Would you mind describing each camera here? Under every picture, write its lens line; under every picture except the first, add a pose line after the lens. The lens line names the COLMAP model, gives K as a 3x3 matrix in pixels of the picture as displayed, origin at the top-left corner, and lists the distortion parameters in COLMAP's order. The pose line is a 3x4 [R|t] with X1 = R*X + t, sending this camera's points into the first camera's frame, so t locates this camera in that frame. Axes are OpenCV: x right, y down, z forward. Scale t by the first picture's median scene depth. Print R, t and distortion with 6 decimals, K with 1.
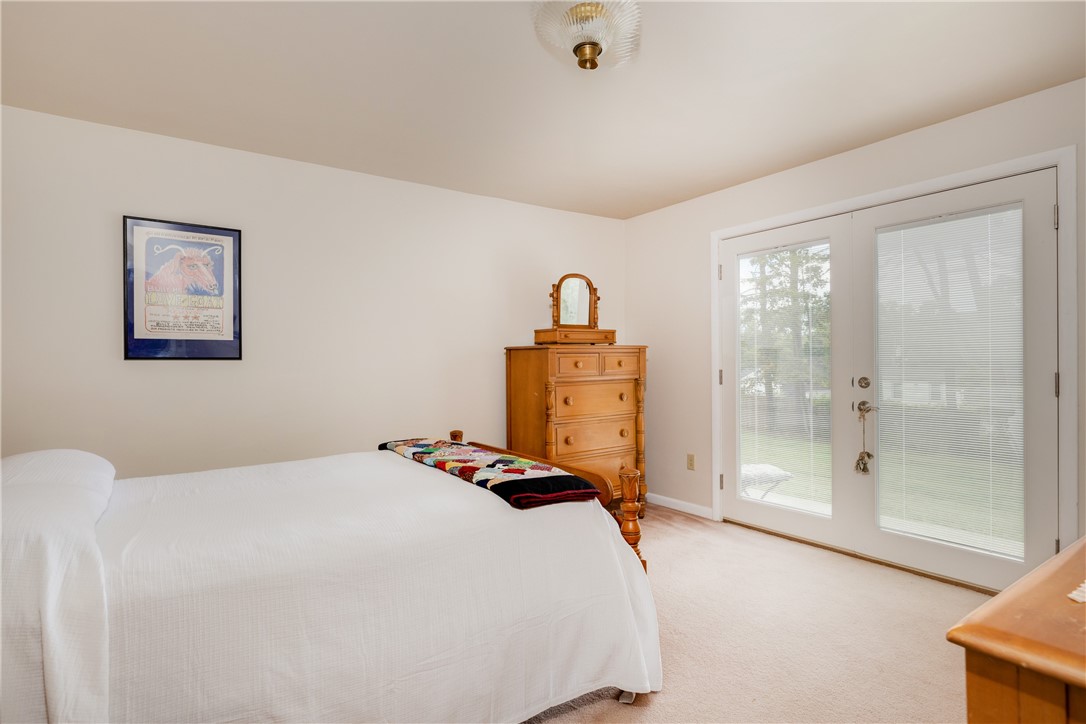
lens RADIAL K [[549.8, 0, 543.0], [0, 549.8, 362.0], [0, 0, 1]] dist [-0.000182, -0.000117]
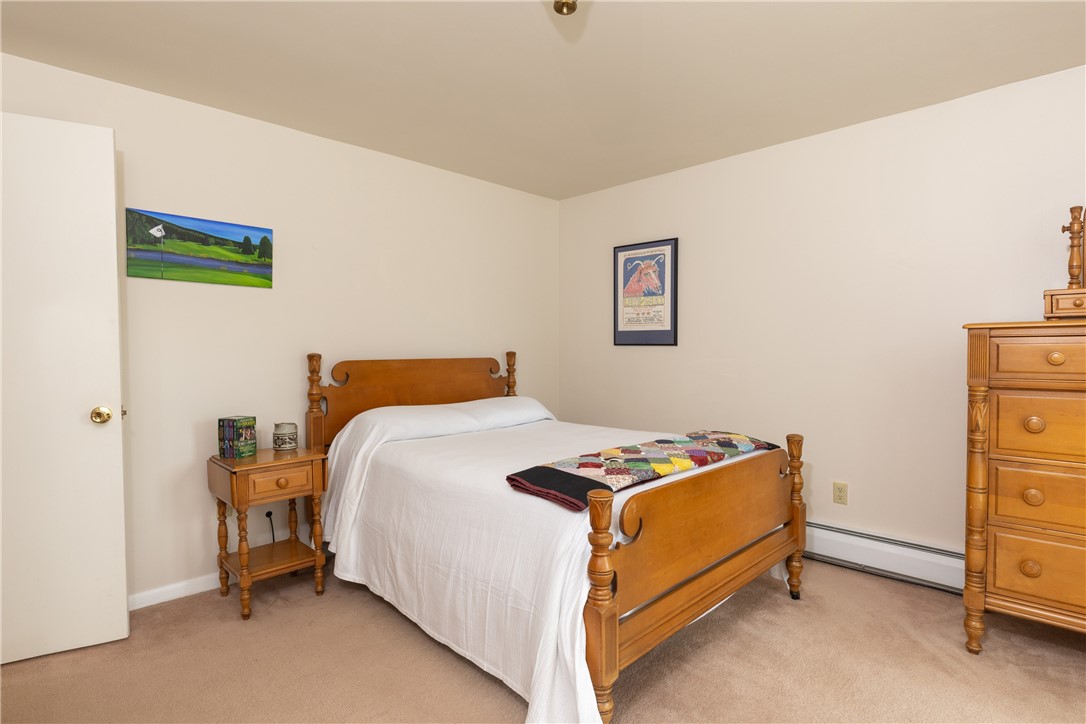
lens RADIAL K [[549.8, 0, 543.0], [0, 549.8, 362.0], [0, 0, 1]] dist [-0.000182, -0.000117]
pose [[0.170409, 0.034824, -0.984758, 0.607169], [-0.002361, 0.999387, 0.034933, -0.010454], [0.985371, -0.003628, 0.170387, 0.522798]]
